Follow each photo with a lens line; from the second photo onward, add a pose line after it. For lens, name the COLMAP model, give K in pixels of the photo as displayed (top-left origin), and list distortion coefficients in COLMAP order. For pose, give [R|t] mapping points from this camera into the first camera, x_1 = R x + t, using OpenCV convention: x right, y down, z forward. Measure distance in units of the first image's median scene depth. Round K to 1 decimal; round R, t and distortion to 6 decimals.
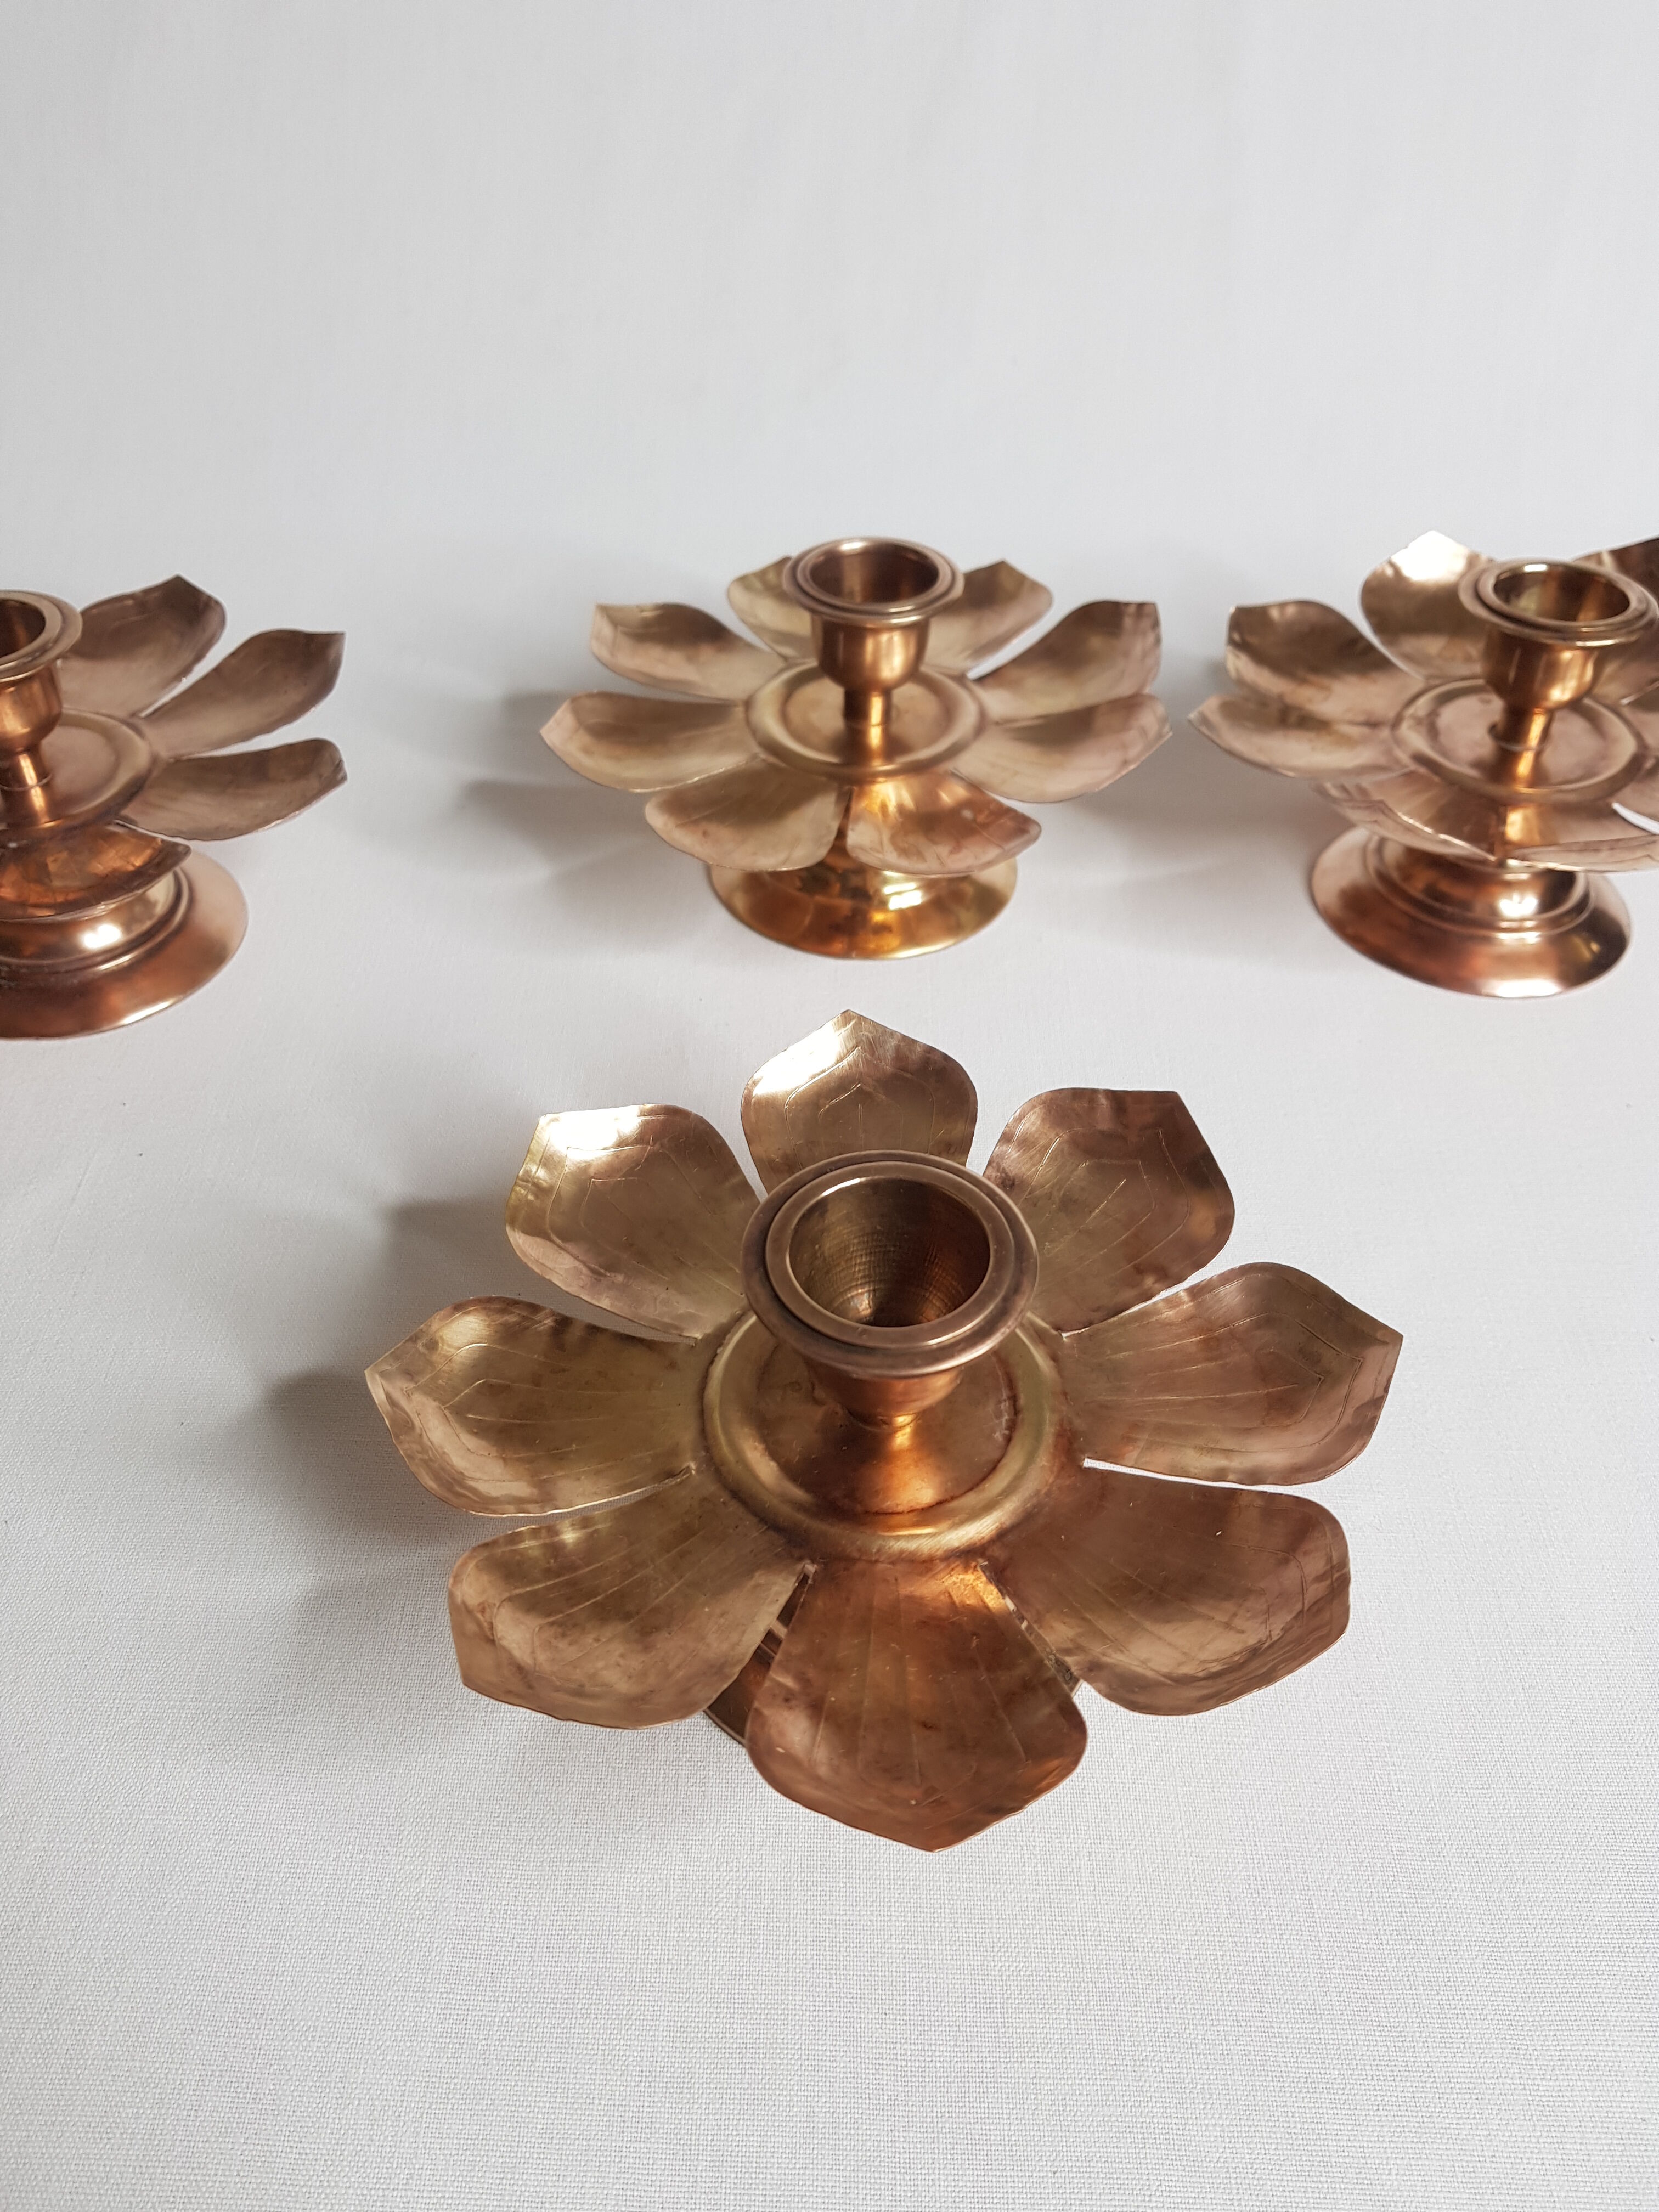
lens RADIAL K [[1681.6, 0, 829.5], [0, 1681.6, 1106.0], [0, 0, 1]] dist [0.088926, -0.138693]
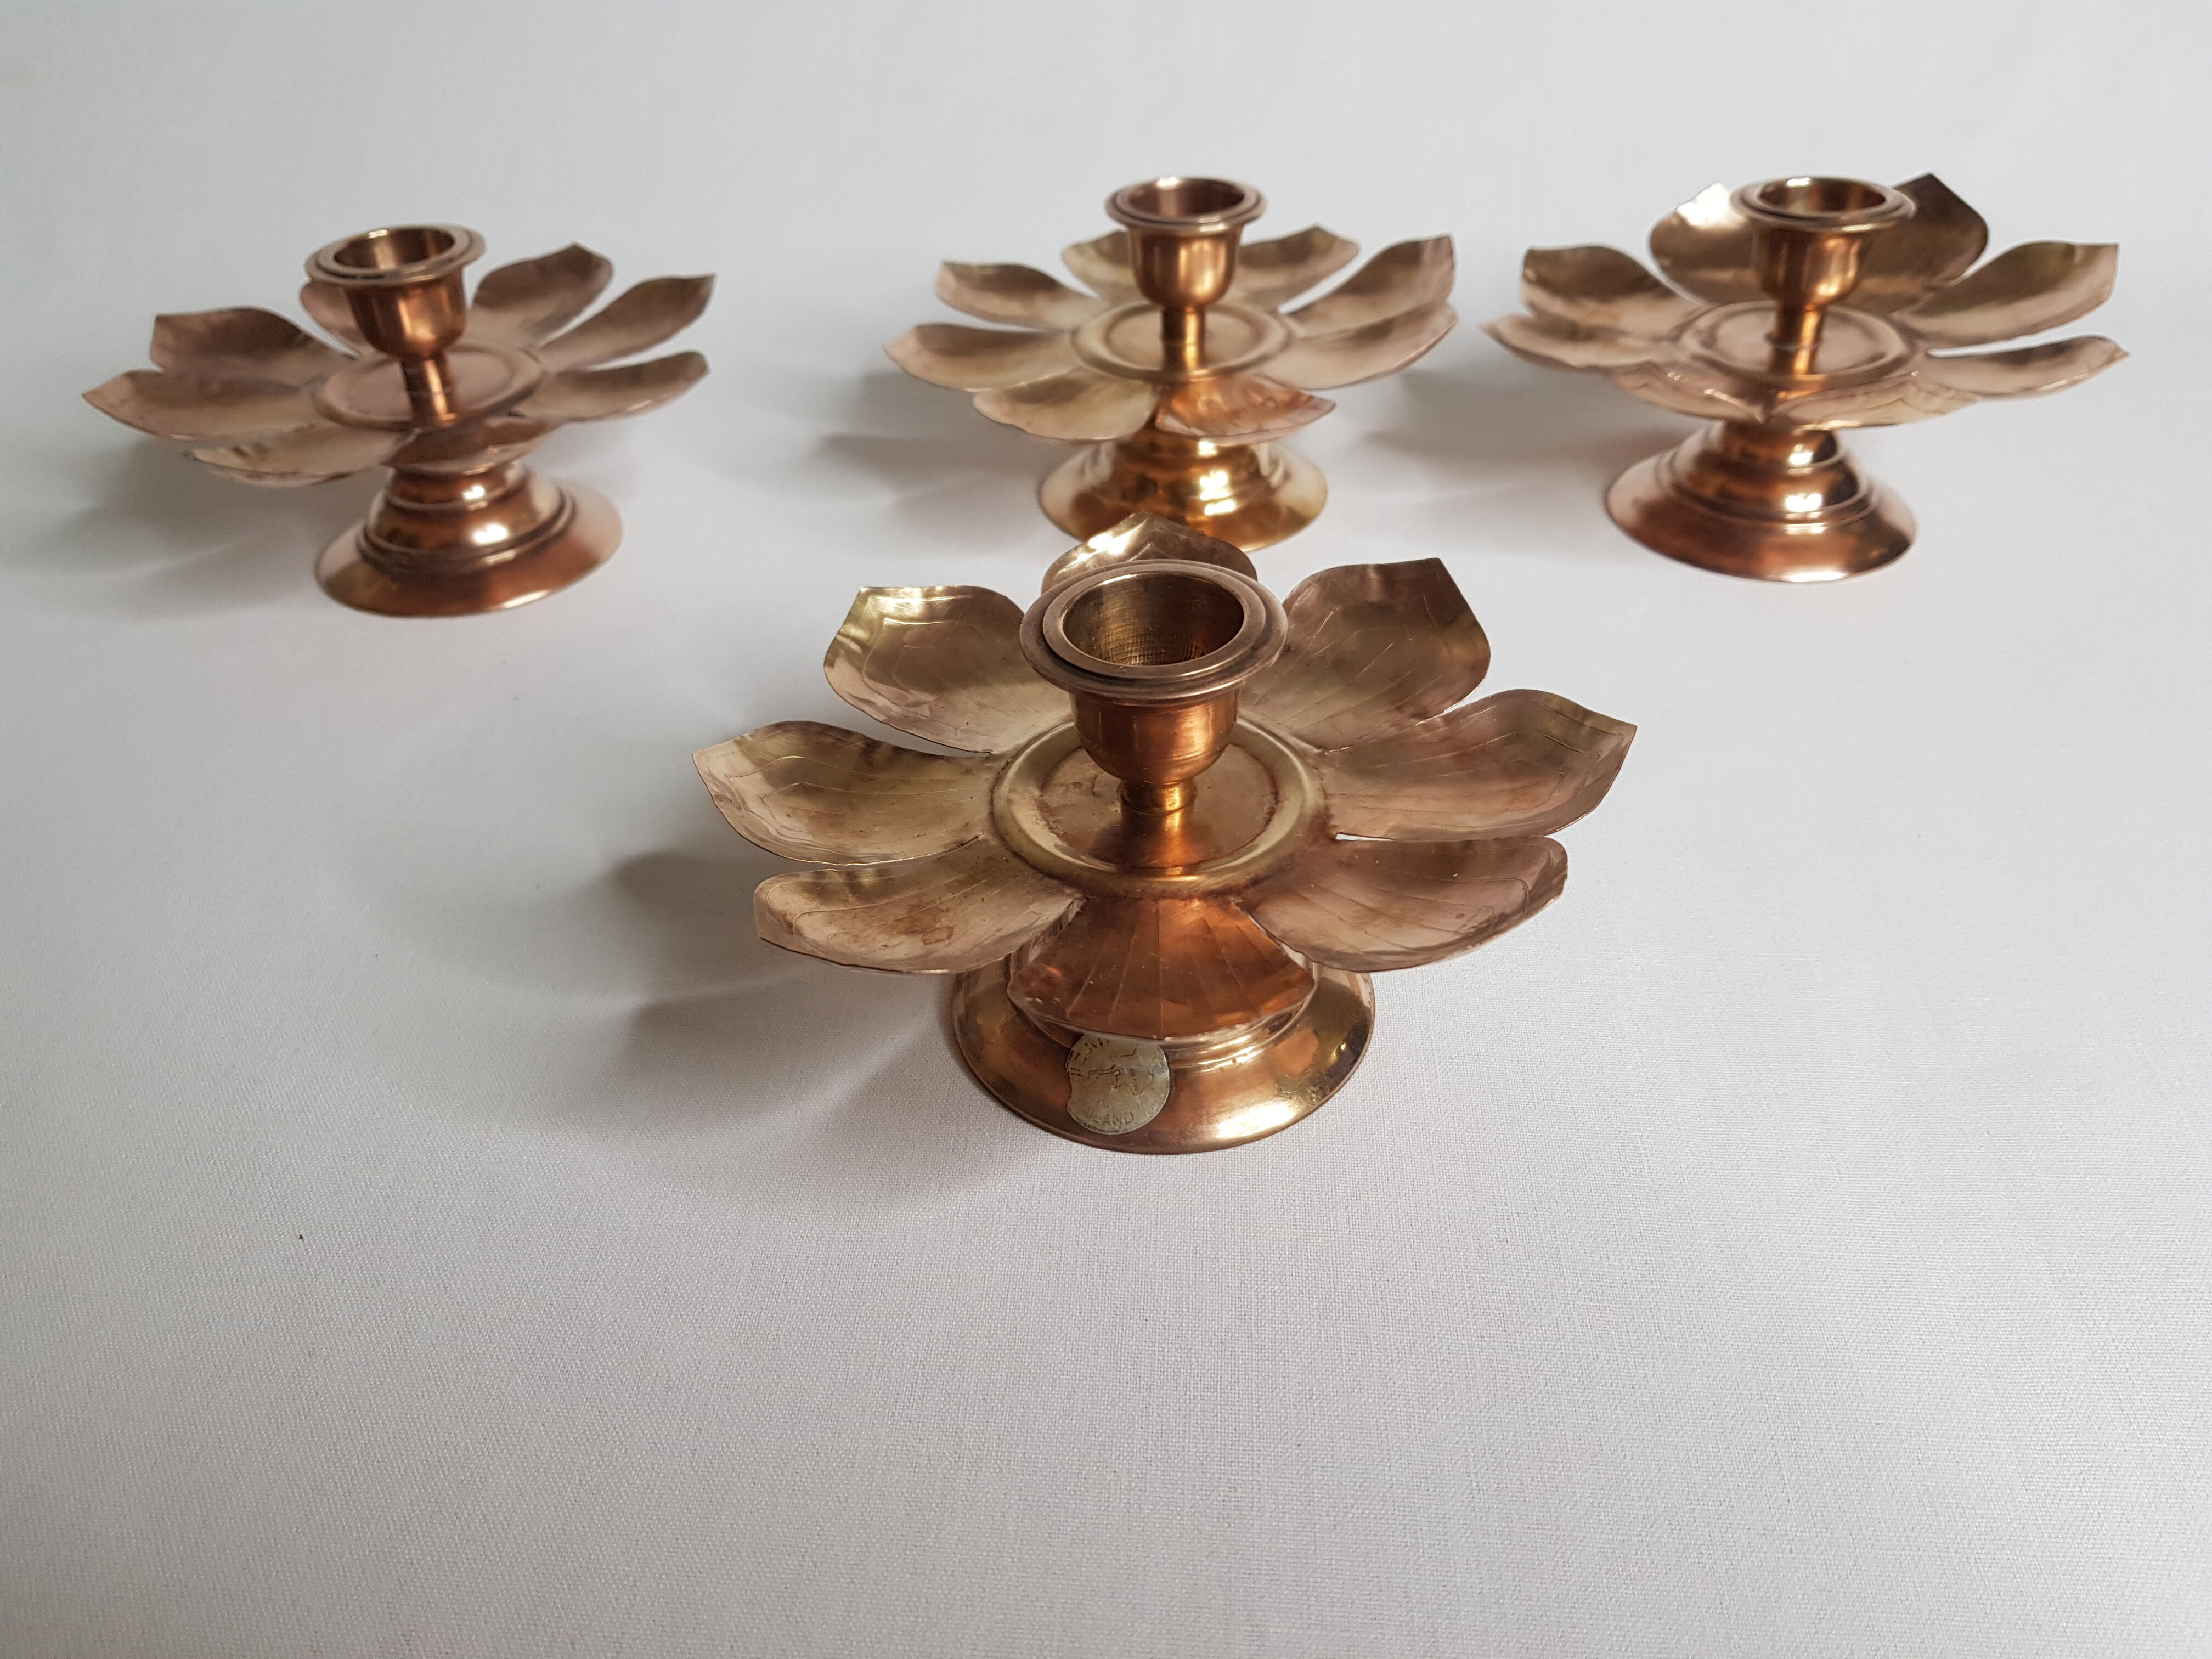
lens RADIAL K [[1681.6, 0, 1102.9], [0, 1681.6, 781.5], [0, 0, 1]] dist [0.088926, -0.138693]
pose [[0.997856, 0.000182, -0.065450, 0.043358], [-0.007623, 0.993514, -0.113455, 0.183986], [0.065005, 0.113711, 0.991385, -0.054304]]
